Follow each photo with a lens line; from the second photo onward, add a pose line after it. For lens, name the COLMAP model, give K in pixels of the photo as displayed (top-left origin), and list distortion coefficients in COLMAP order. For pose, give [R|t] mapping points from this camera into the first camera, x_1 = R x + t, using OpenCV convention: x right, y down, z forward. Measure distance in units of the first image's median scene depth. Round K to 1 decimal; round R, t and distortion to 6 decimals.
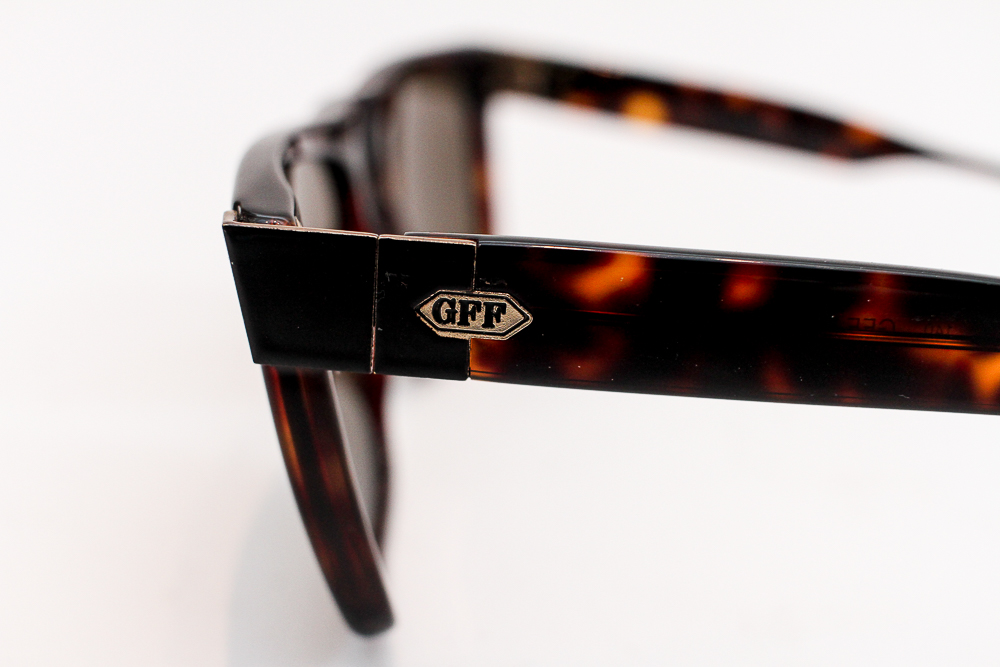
lens RADIAL K [[1123.2, 0, 499.6], [0, 1123.2, 333.0], [0, 0, 1]] dist [-0.006975, 0.000000]
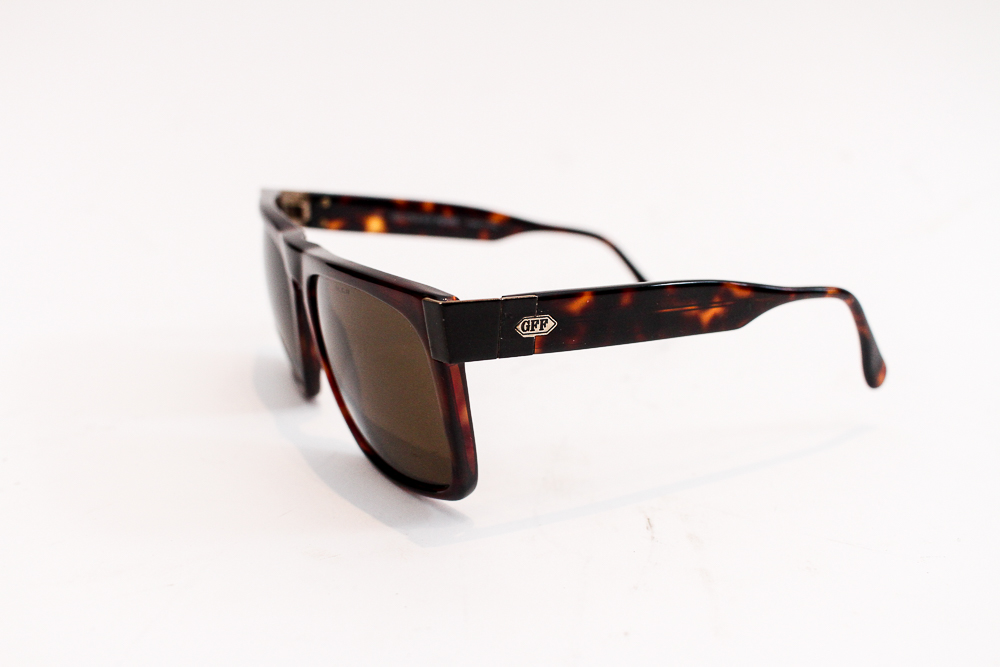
lens RADIAL K [[1123.2, 0, 500.4], [0, 1123.2, 333.7], [0, 0, 1]] dist [-0.006975, 0.000000]
pose [[0.867410, -0.164059, 0.469771, -1.212579], [0.193311, 0.981033, -0.014333, 0.019821], [-0.458509, 0.103245, 0.882672, -1.070338]]
